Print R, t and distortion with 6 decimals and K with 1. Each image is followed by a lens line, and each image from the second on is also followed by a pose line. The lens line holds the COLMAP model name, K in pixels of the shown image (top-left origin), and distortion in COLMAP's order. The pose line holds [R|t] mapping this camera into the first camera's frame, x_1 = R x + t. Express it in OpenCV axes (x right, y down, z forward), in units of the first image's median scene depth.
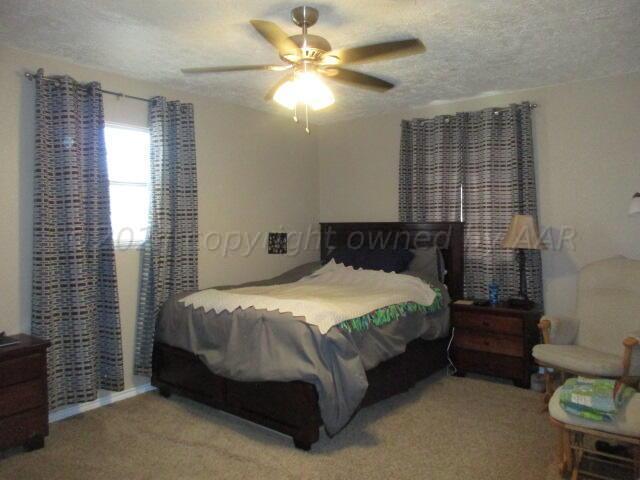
lens RADIAL K [[483.1, 0, 320.0], [0, 483.1, 240.0], [0, 0, 1]] dist [0.002653, 0.001137]
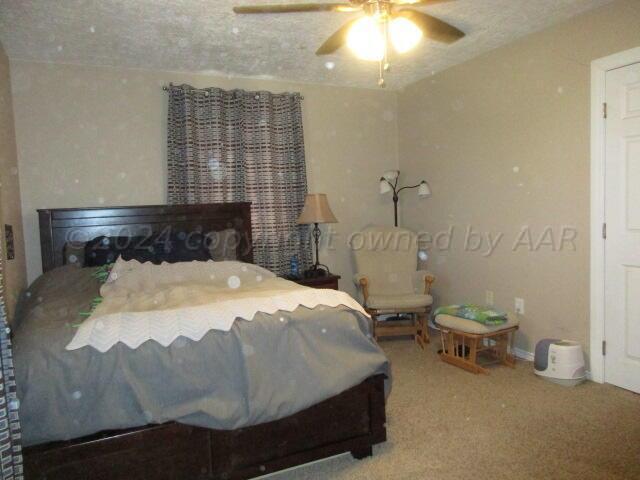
lens RADIAL K [[478.4, 0, 320.0], [0, 478.4, 240.0], [0, 0, 1]] dist [-0.003951, -0.000688]
pose [[0.435682, -0.070521, 0.897334, -0.534861], [0.069467, 0.996587, 0.044593, 0.005850], [-0.897416, 0.042906, 0.439094, 0.456793]]
